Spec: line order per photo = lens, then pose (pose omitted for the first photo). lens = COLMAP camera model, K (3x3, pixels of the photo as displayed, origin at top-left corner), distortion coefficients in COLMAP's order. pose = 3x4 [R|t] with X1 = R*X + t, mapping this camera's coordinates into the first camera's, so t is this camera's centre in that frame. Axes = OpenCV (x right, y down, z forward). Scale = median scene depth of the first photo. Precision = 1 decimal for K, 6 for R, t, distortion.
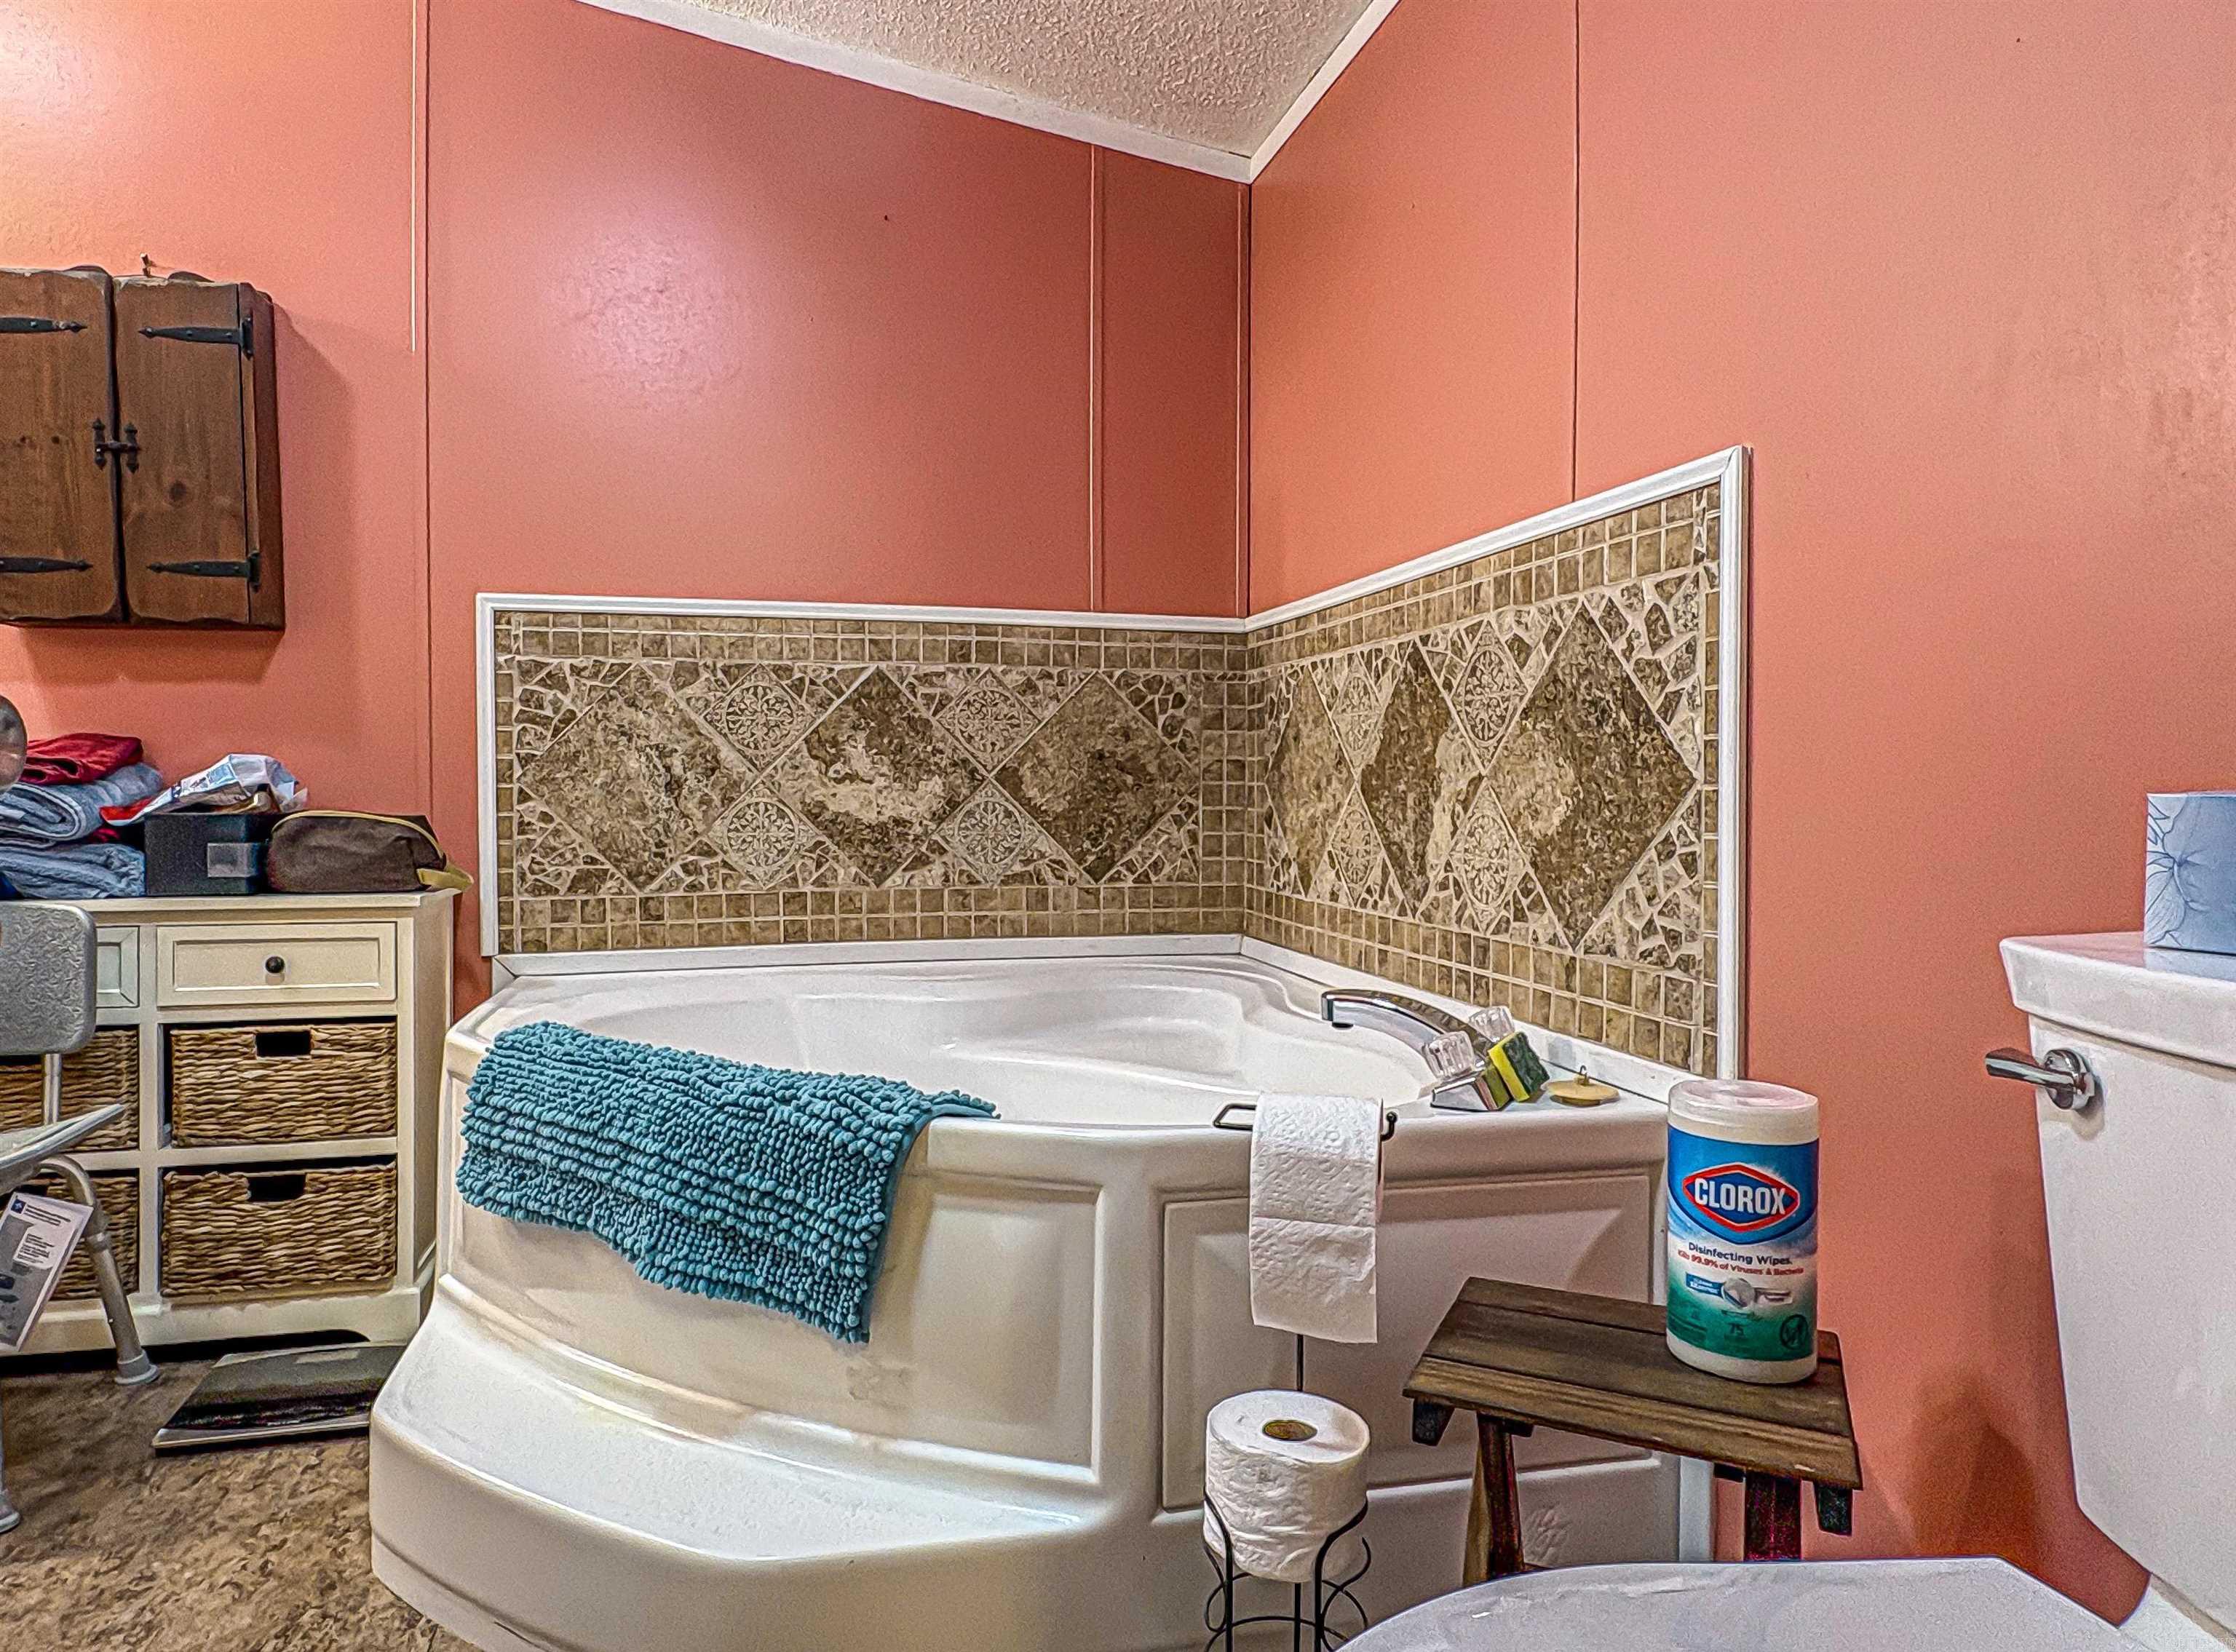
lens RADIAL K [[1444.8, 0, 1118.0], [0, 1444.8, 826.0], [0, 0, 1]] dist [0.004419, 0.001374]
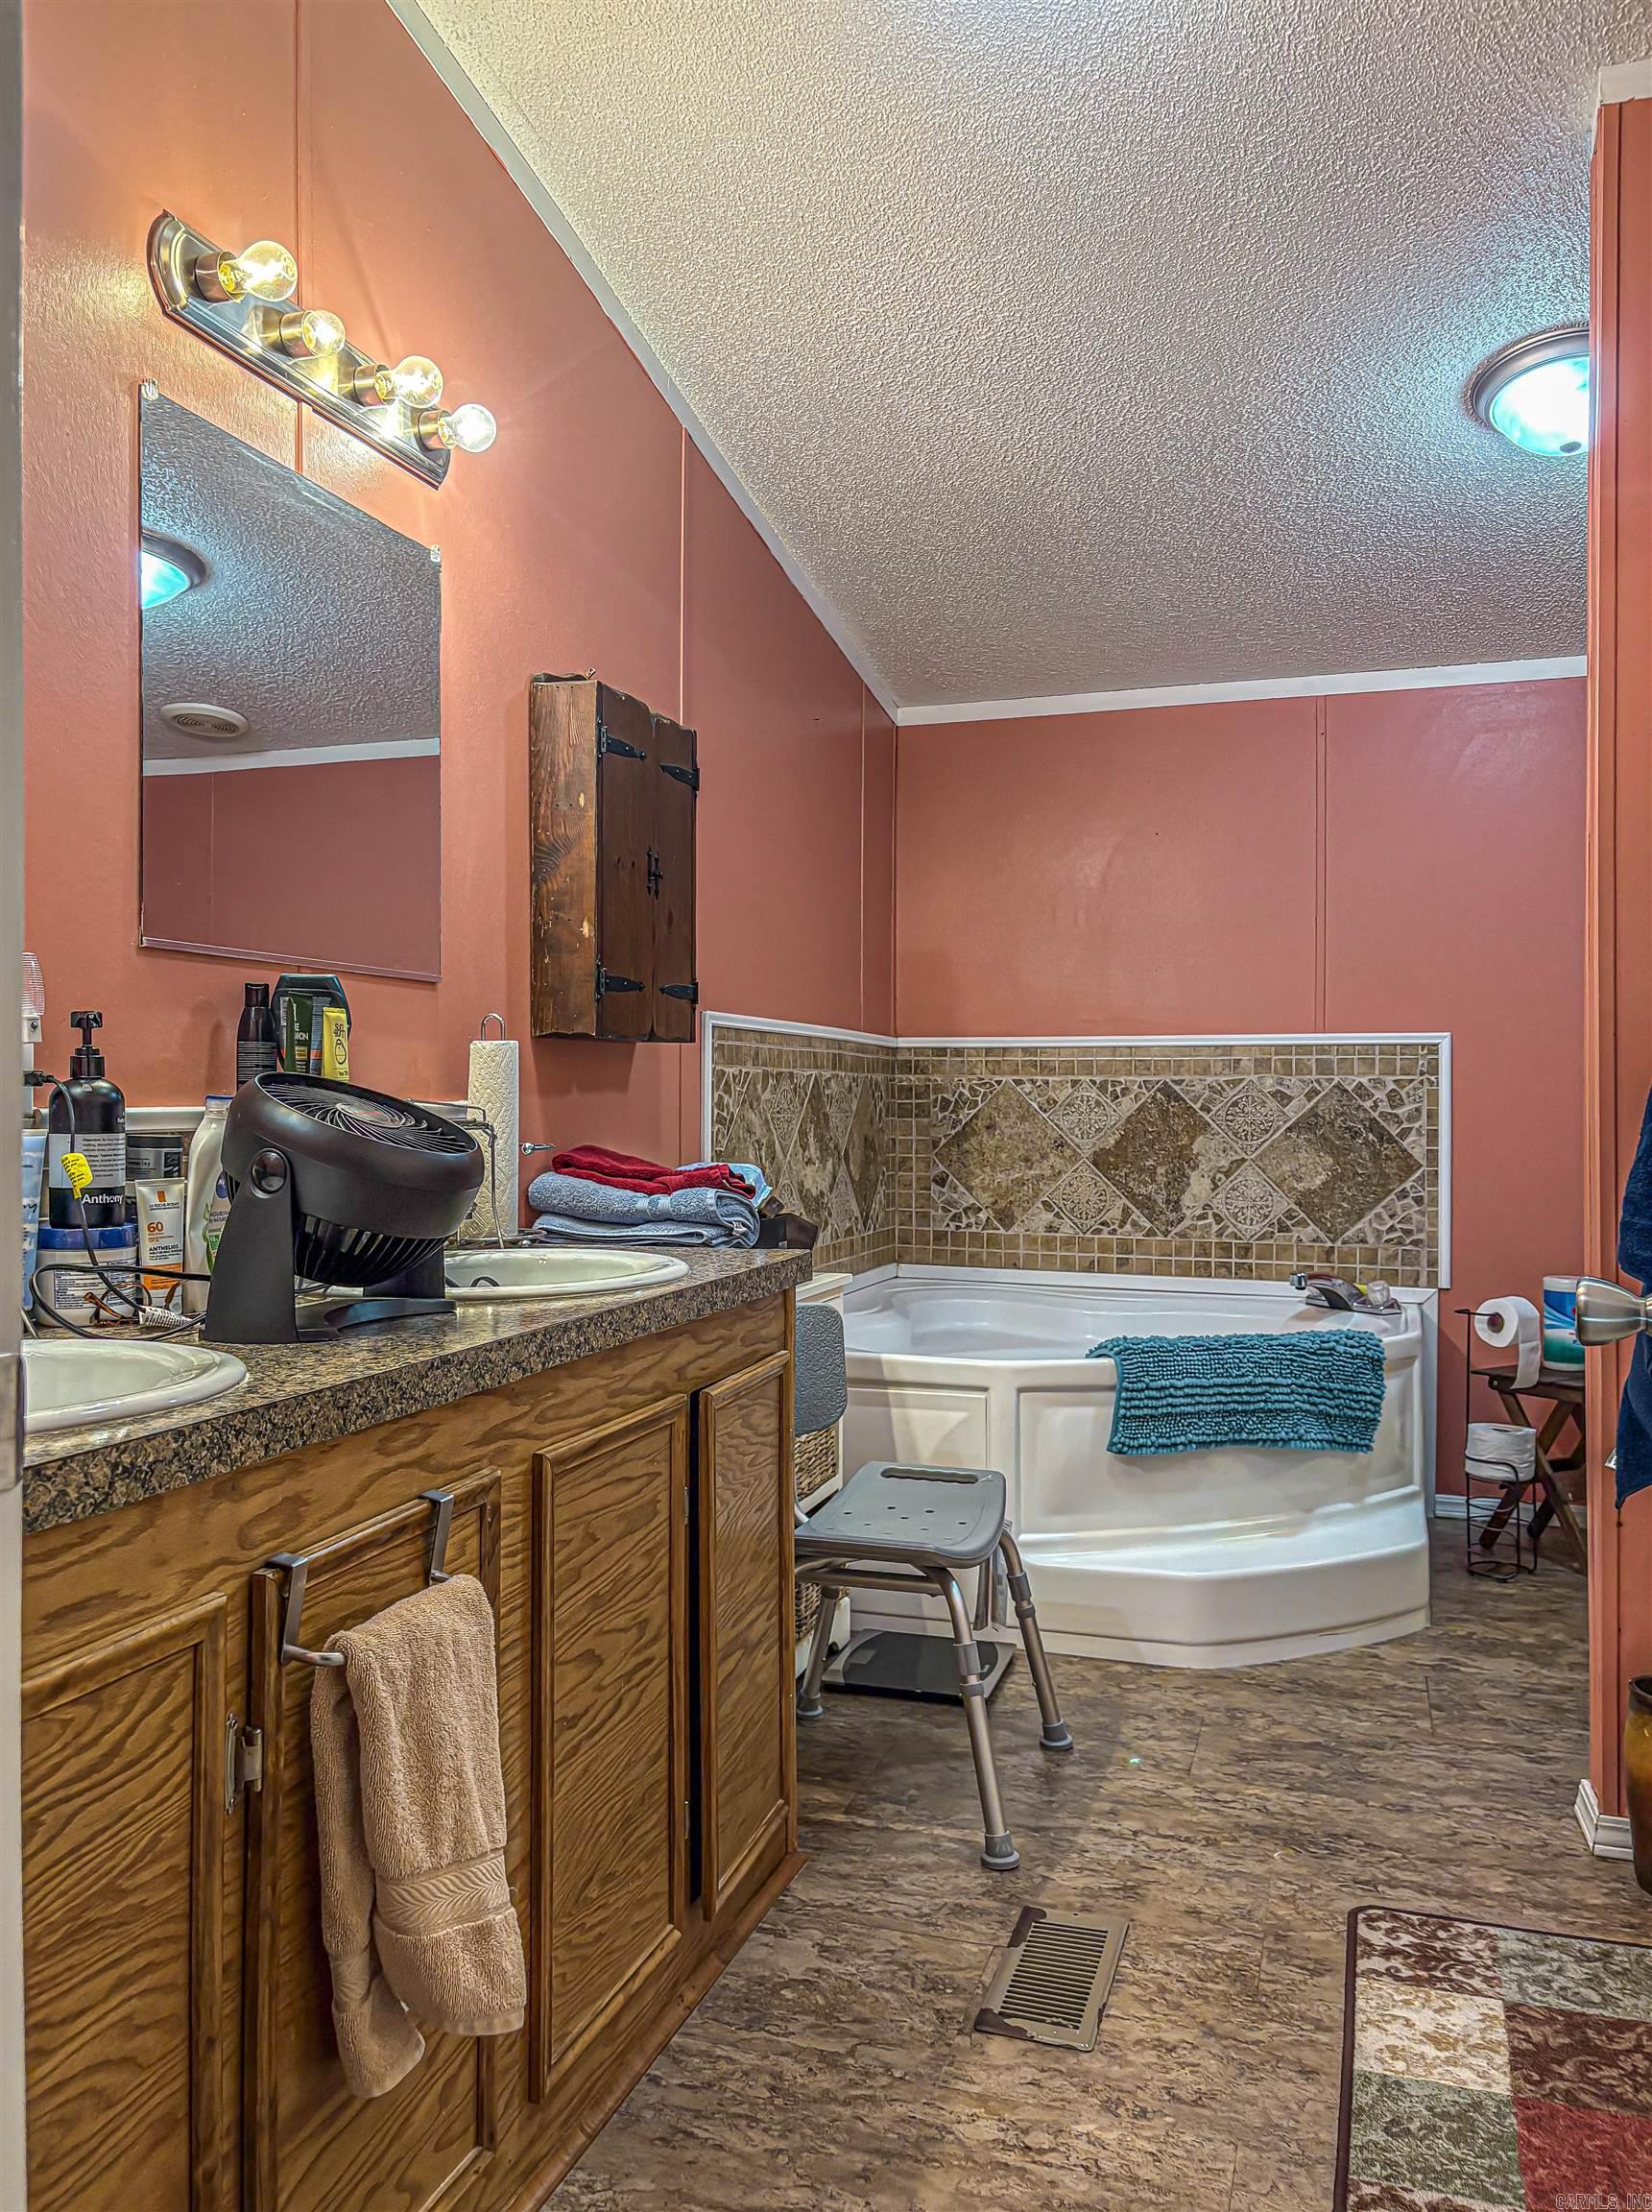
lens RADIAL K [[1706.2, 0, 826.0], [0, 1706.2, 1106.0], [0, 0, 1]] dist [0.039603, -0.030809]
pose [[0.521044, -0.002730, 0.853526, -2.192183], [0.014163, 0.999885, -0.005448, -0.111170], [-0.853413, 0.014927, 0.521022, 0.312590]]
